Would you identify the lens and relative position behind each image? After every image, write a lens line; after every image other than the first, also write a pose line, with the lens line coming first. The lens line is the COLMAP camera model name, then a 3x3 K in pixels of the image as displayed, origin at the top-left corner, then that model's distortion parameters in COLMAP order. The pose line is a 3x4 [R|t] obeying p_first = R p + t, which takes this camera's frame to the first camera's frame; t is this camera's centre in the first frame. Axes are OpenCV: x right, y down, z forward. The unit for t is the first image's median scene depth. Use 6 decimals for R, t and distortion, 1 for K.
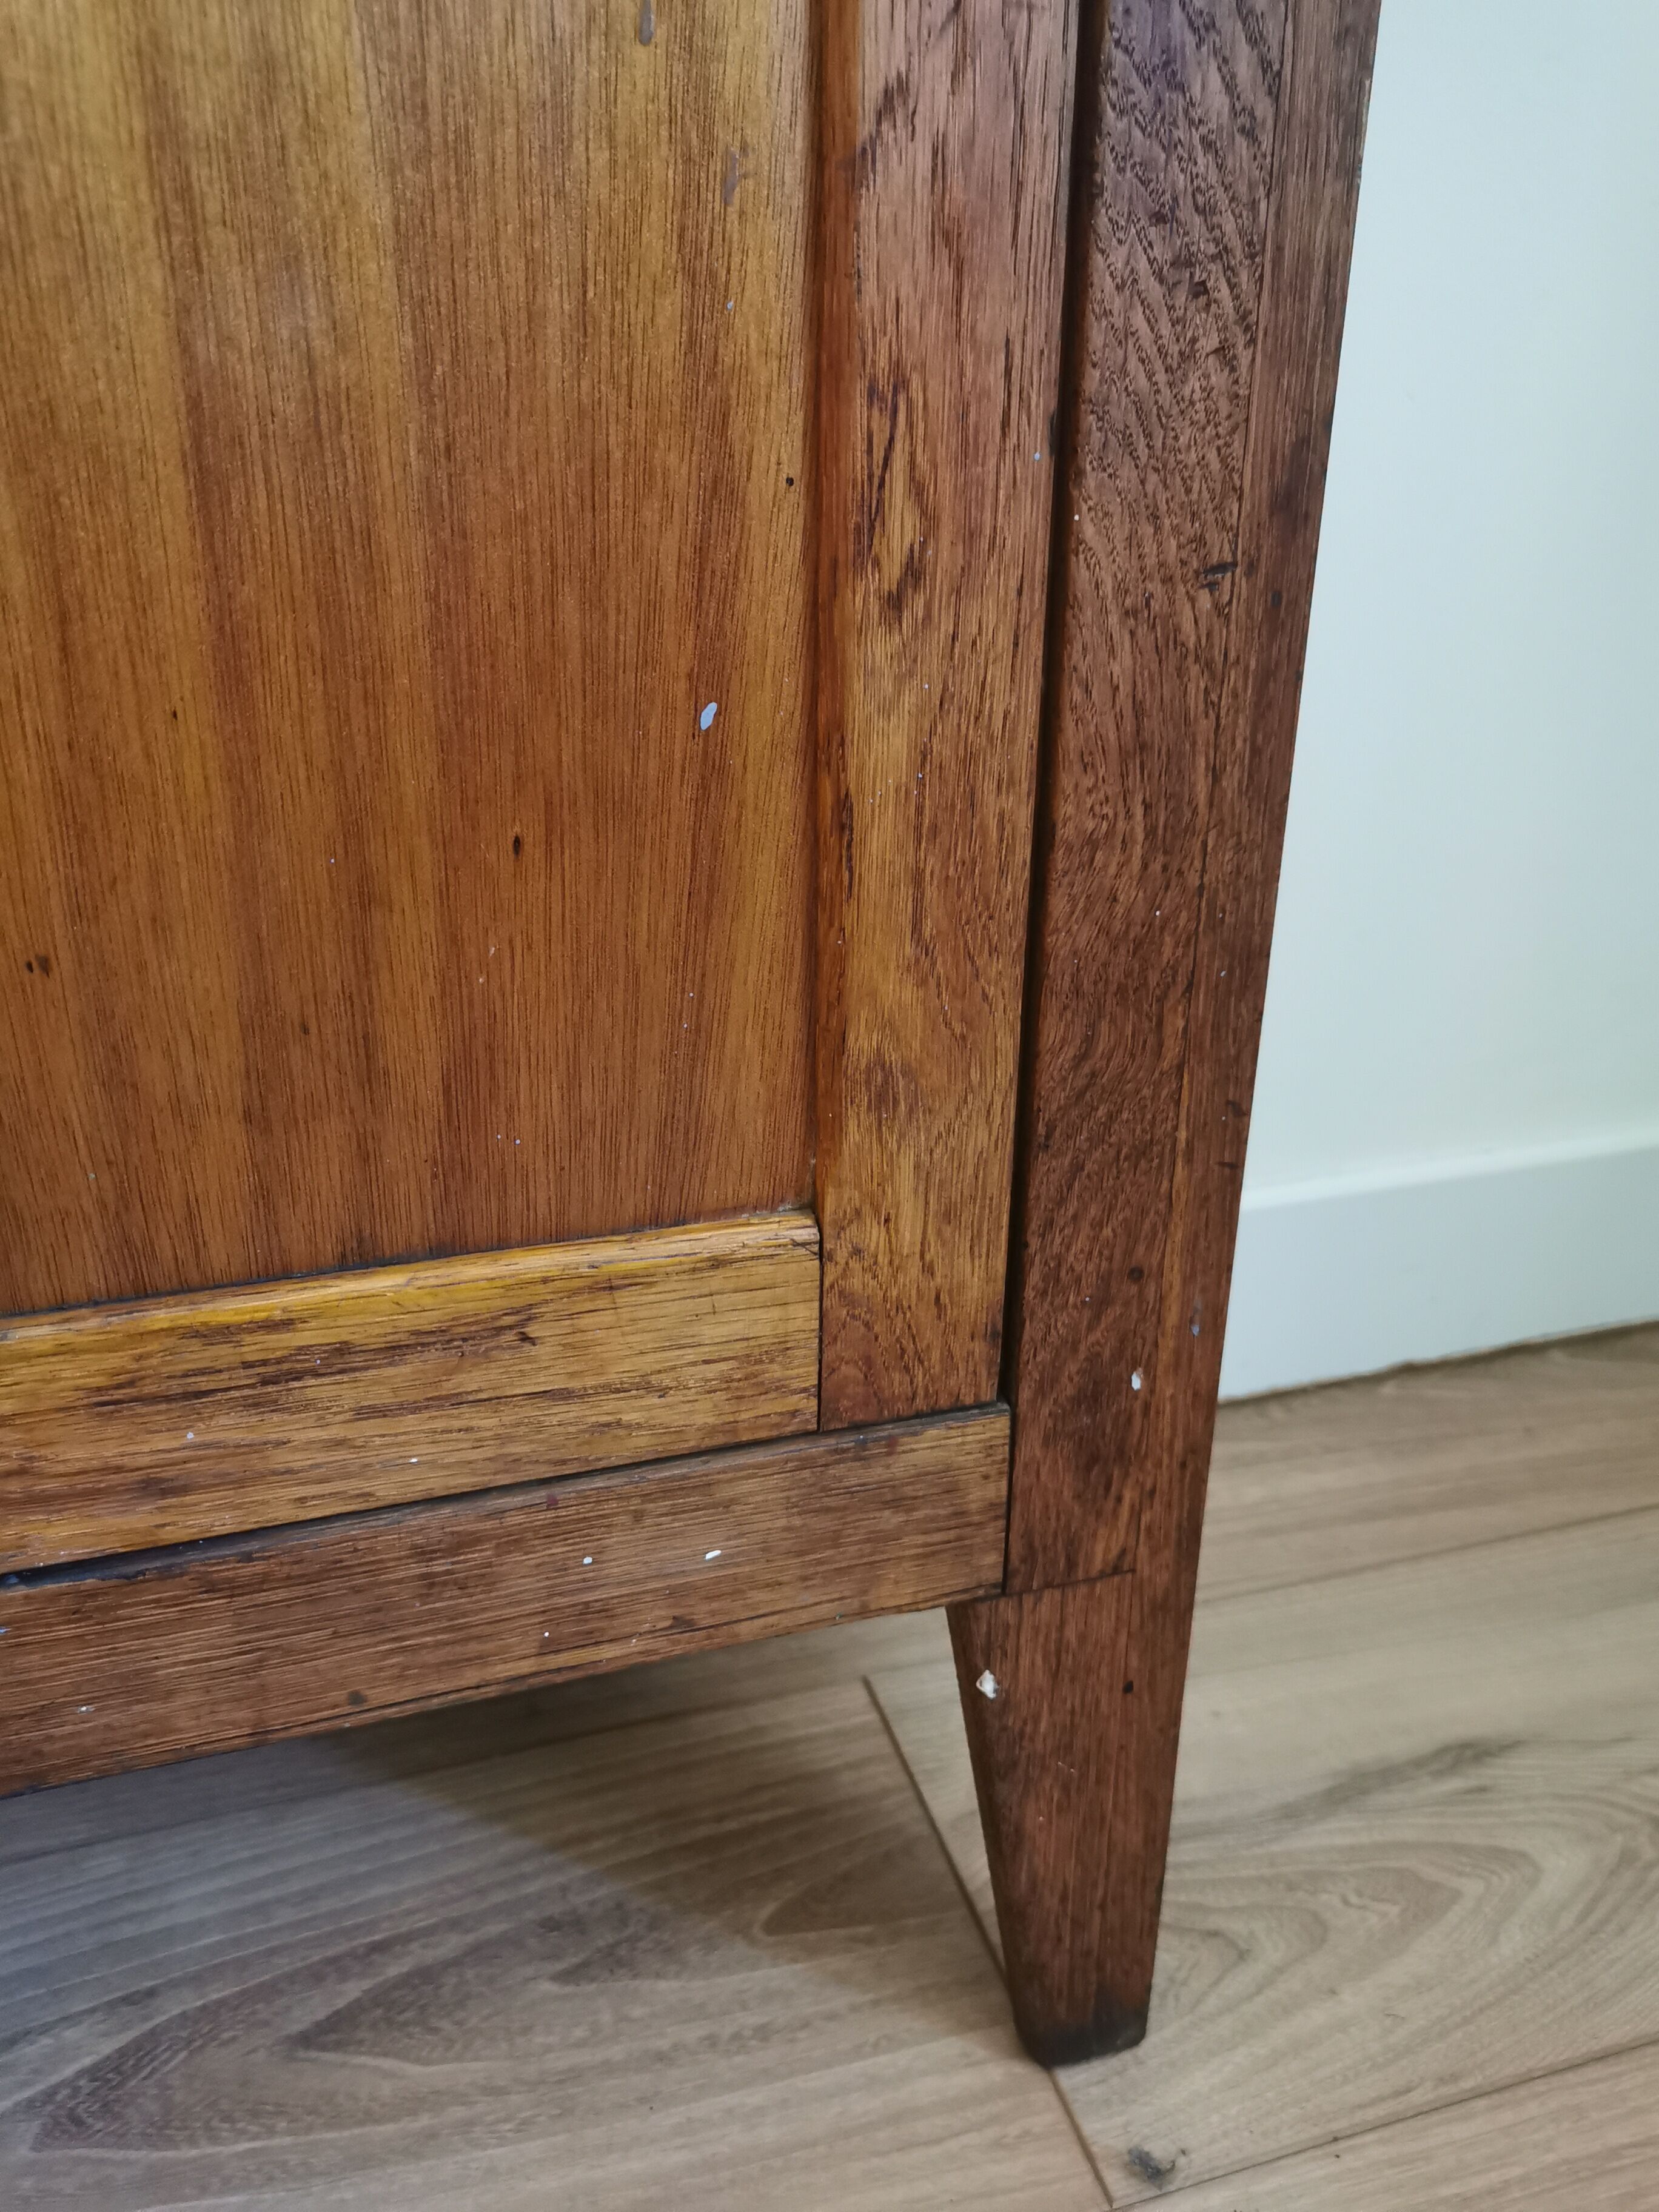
lens RADIAL K [[1759.0, 0, 842.9], [0, 1759.0, 1109.5], [0, 0, 1]] dist [0.037013, -0.025336]
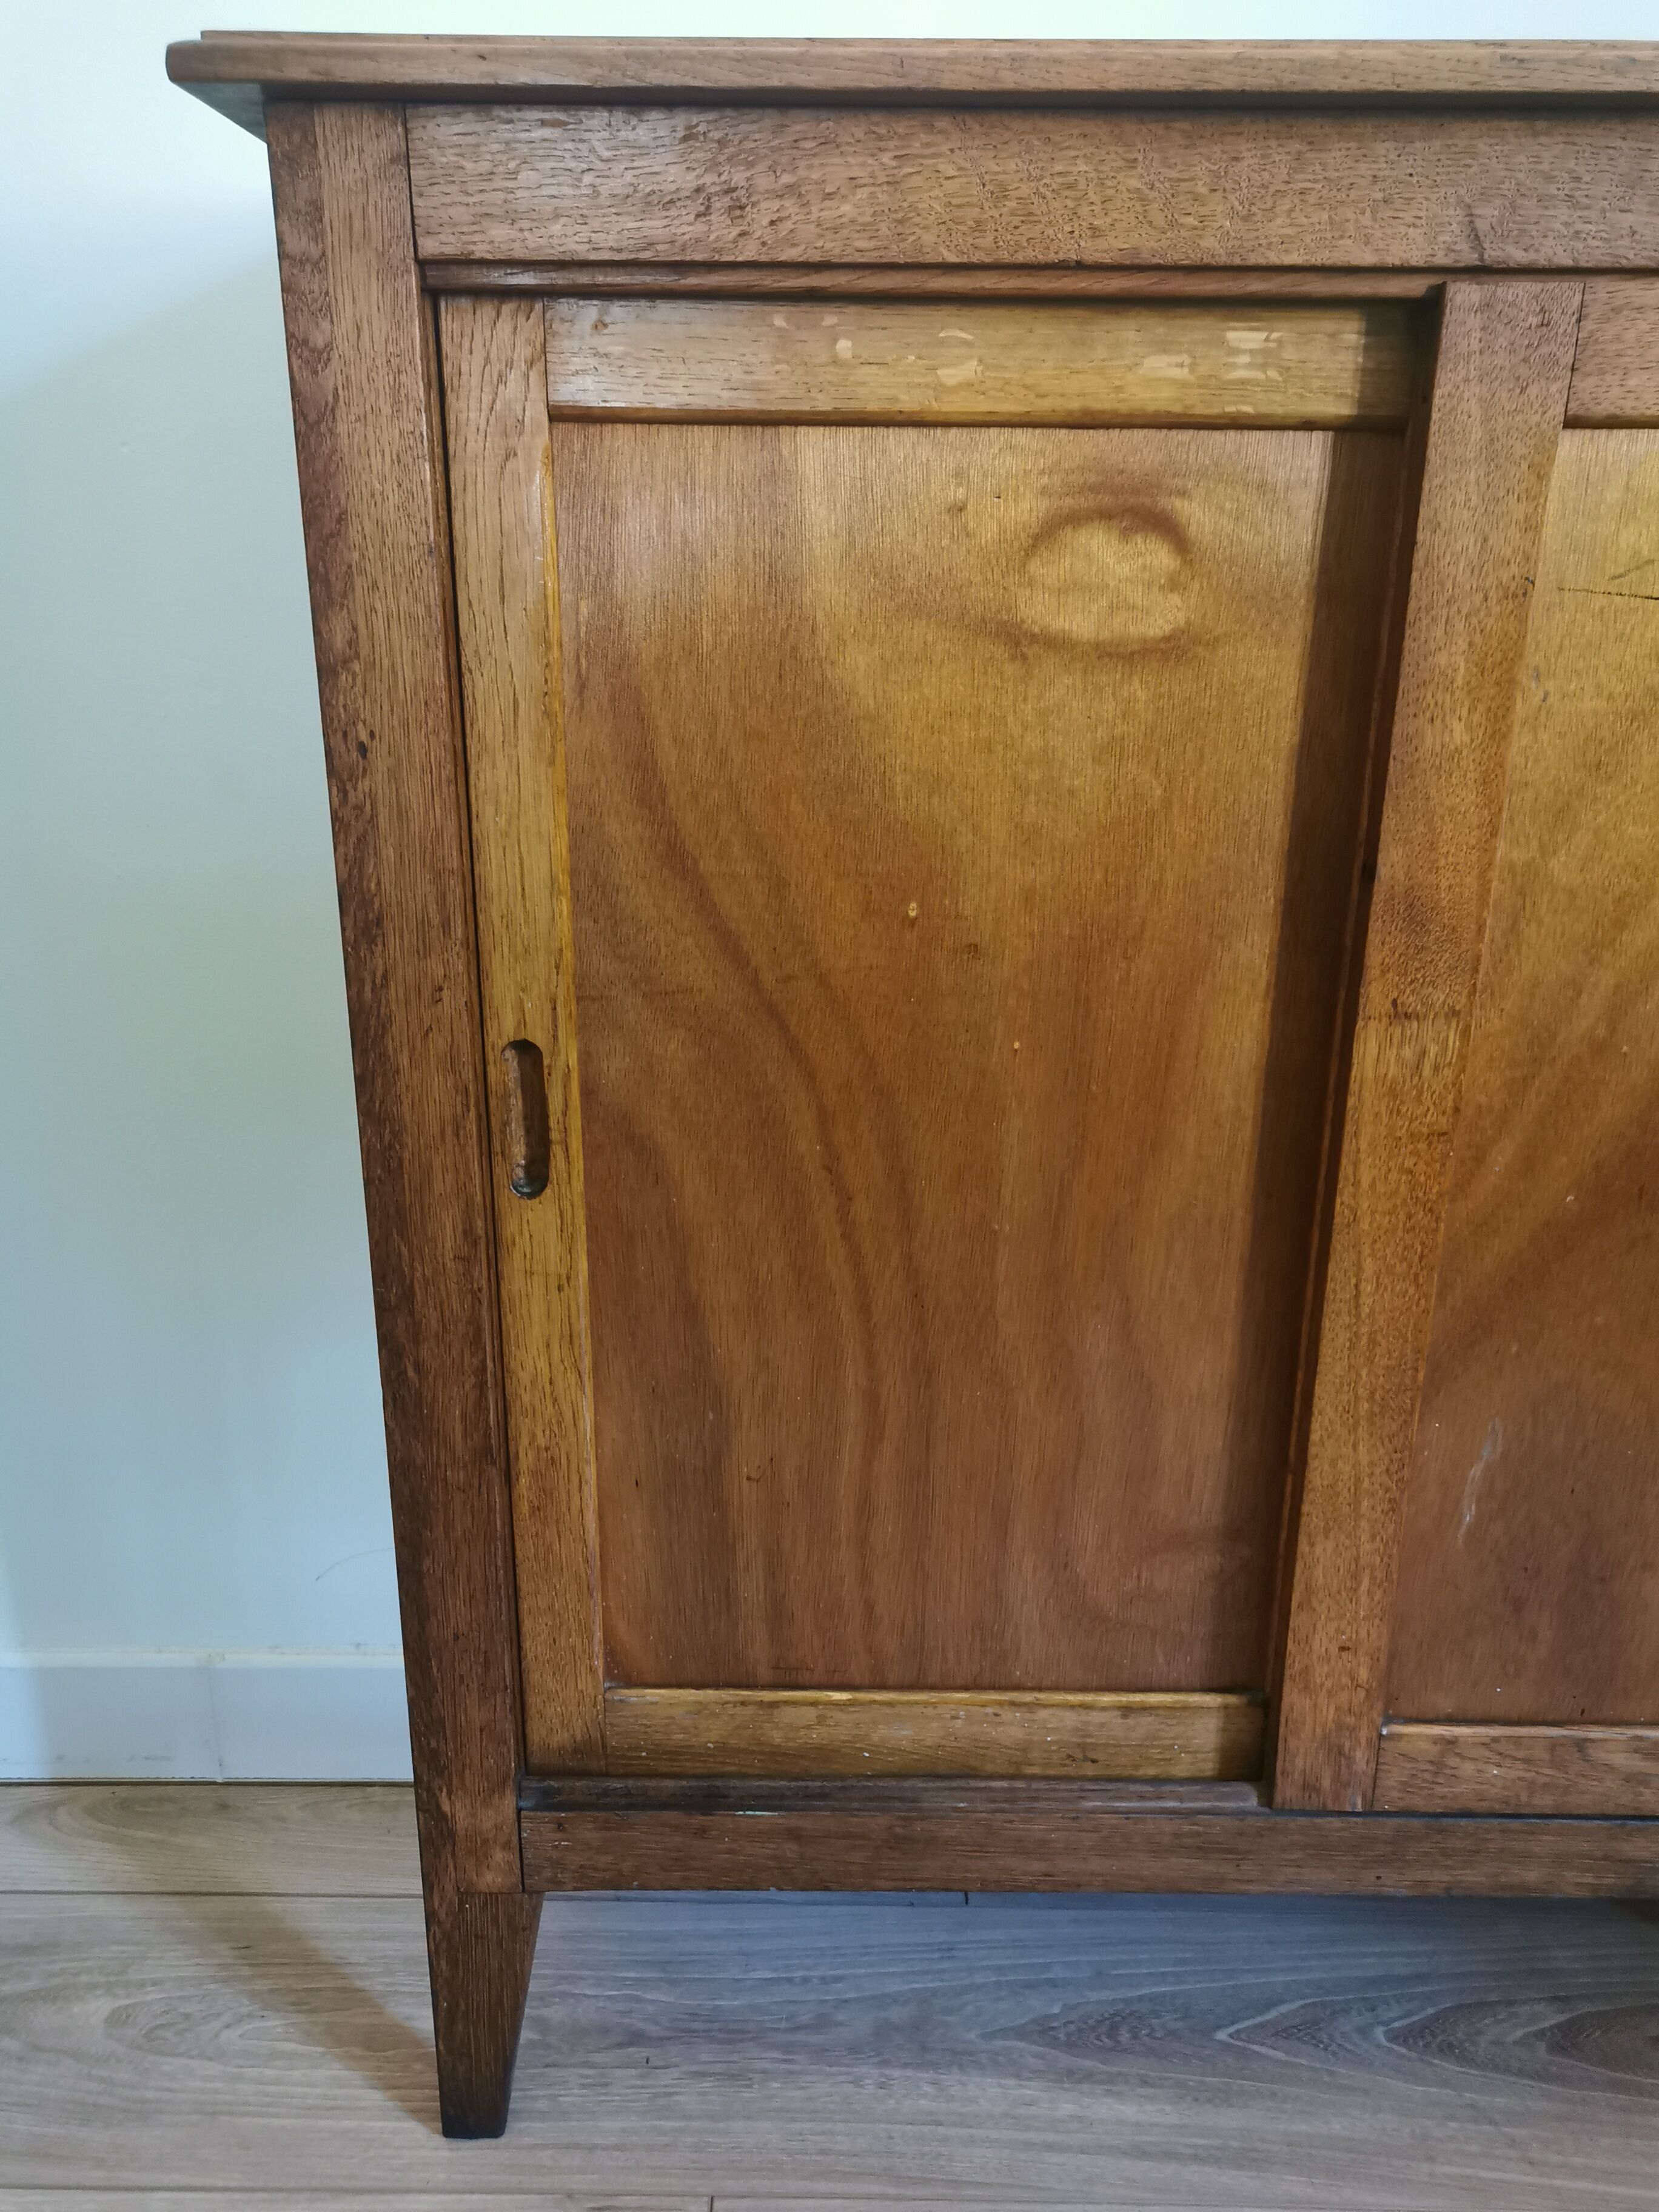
lens RADIAL K [[1759.0, 0, 808.5], [0, 1759.0, 1098.5], [0, 0, 1]] dist [0.037013, -0.025336]
pose [[0.948392, 0.100517, -0.300746, -1.002294], [-0.125053, 0.990121, -0.063425, -0.435838], [0.291399, 0.097761, 0.951593, -1.915985]]
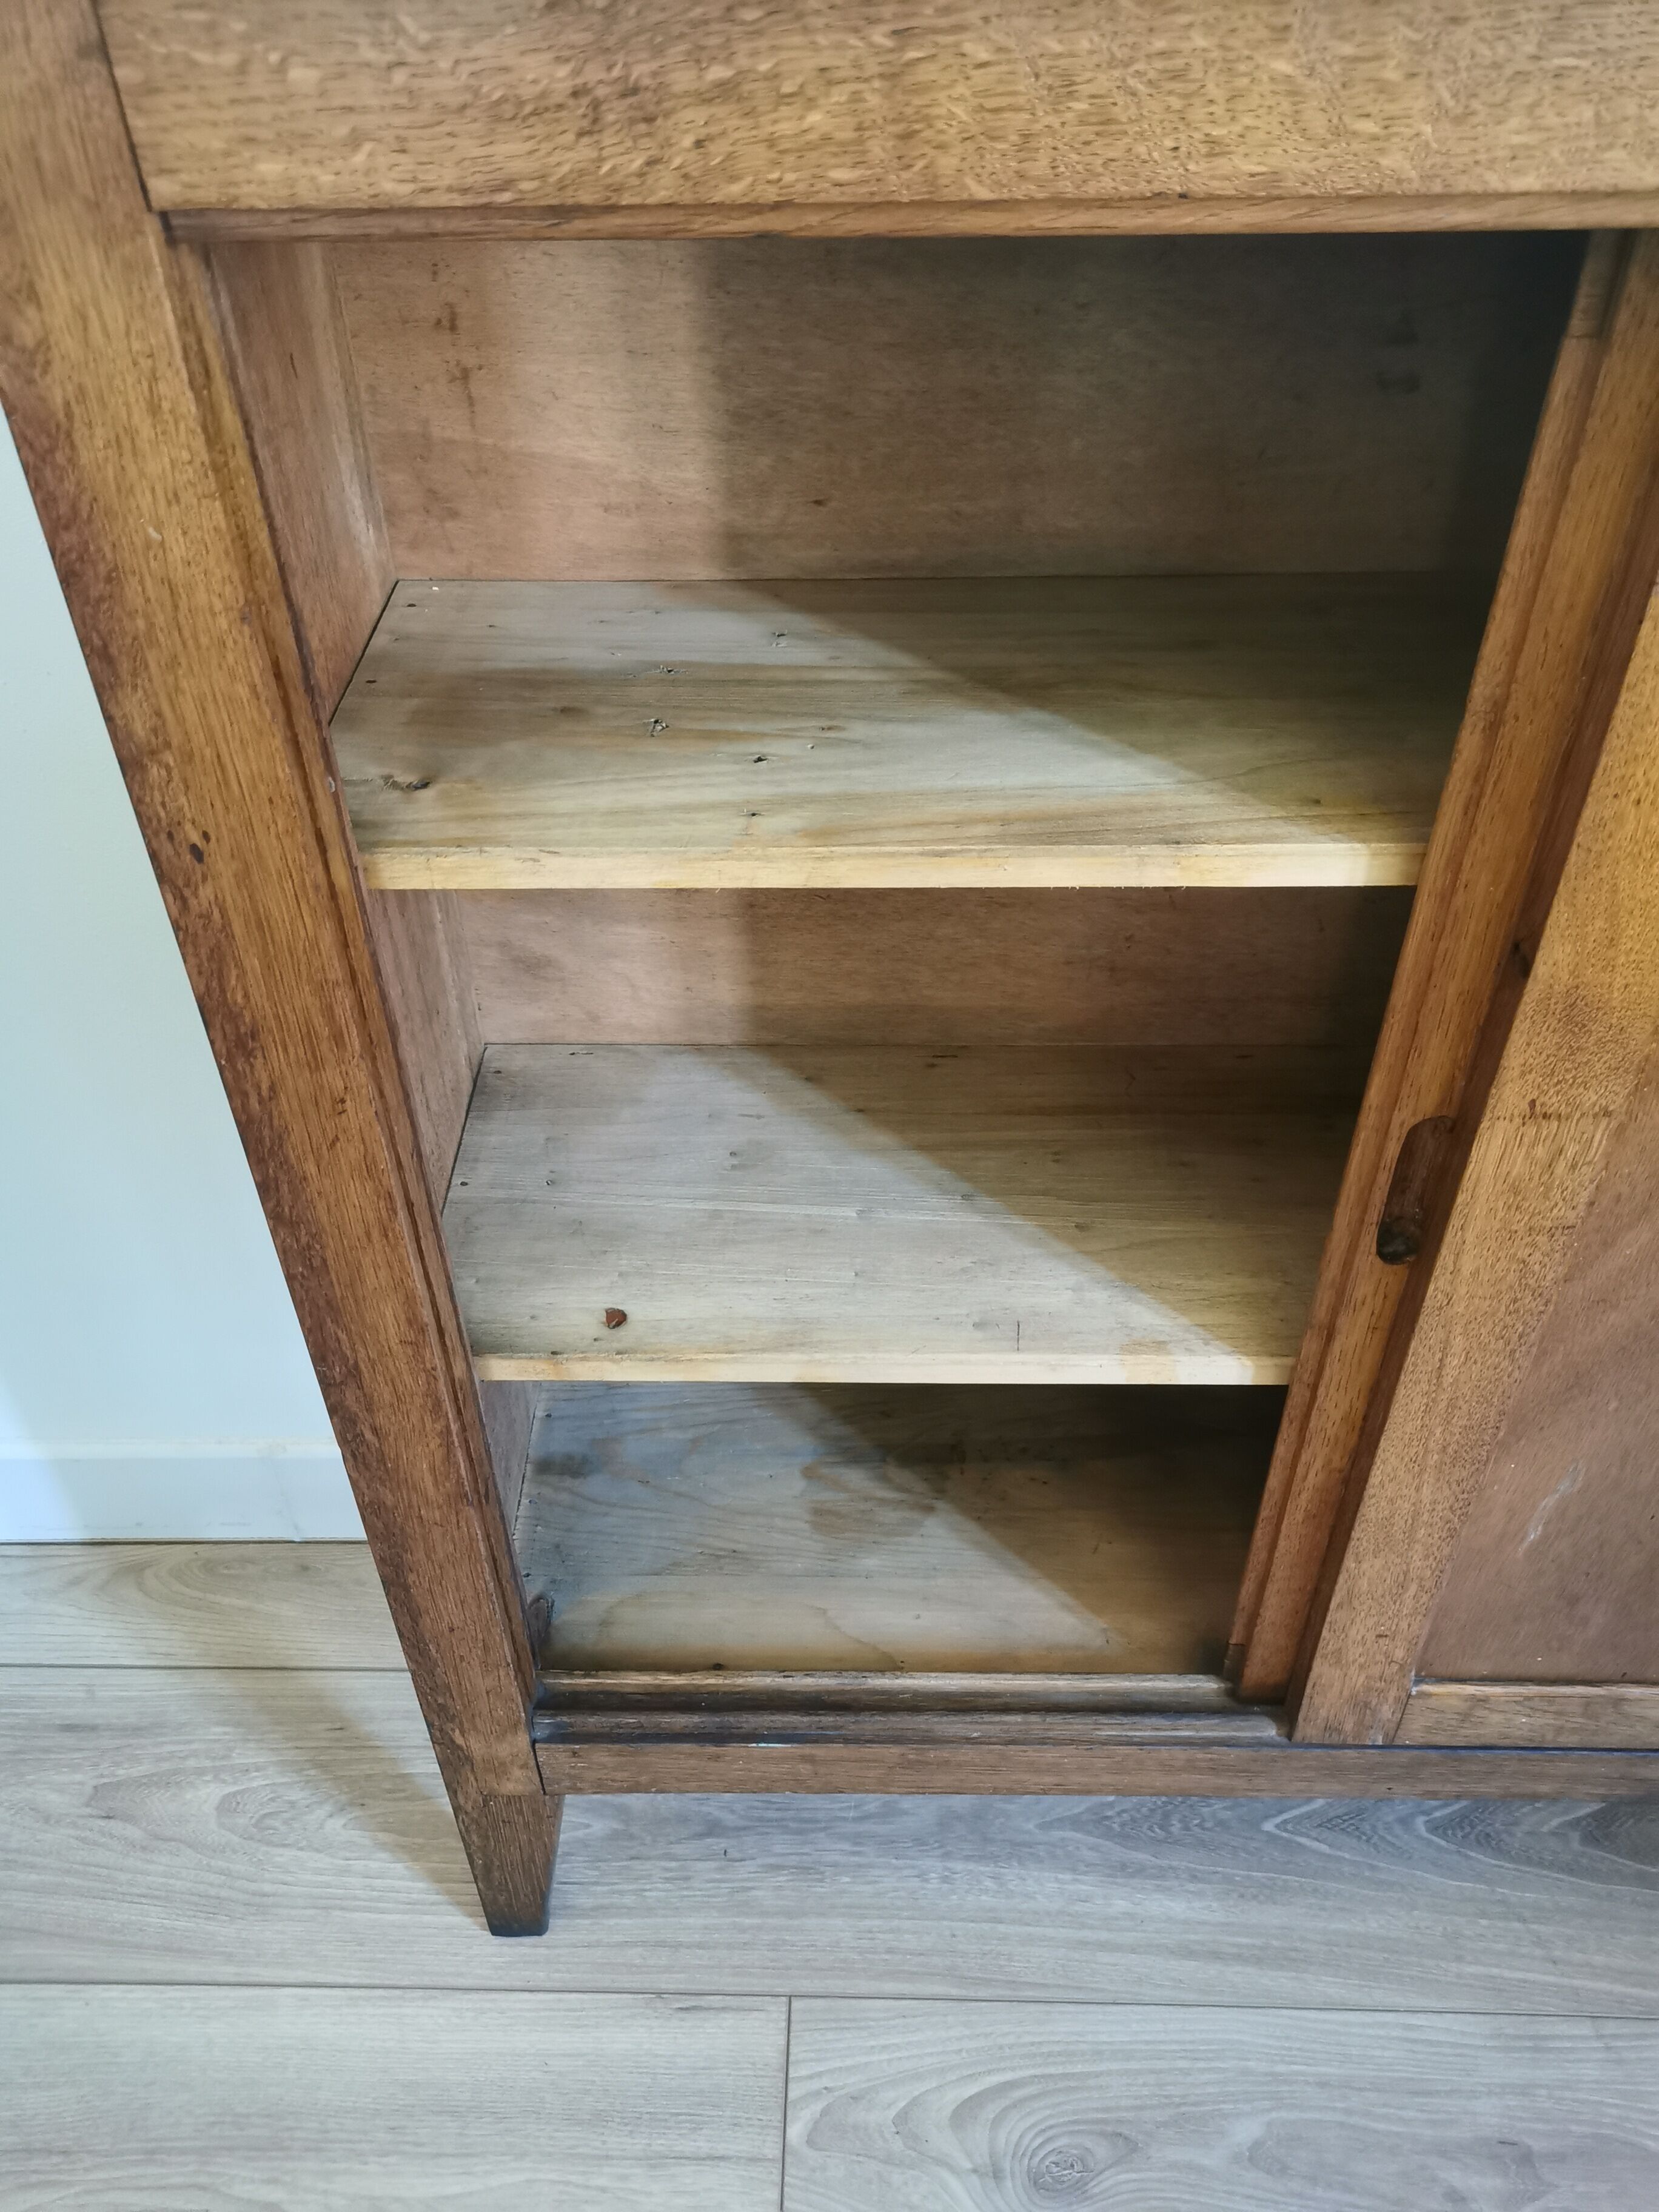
lens RADIAL K [[1759.0, 0, 812.0], [0, 1759.0, 1118.5], [0, 0, 1]] dist [0.037013, -0.025336]
pose [[0.943015, 0.198116, -0.267345, -1.173171], [-0.108582, 0.942673, 0.315560, -1.206267], [0.314536, -0.268549, 0.910466, -1.477831]]
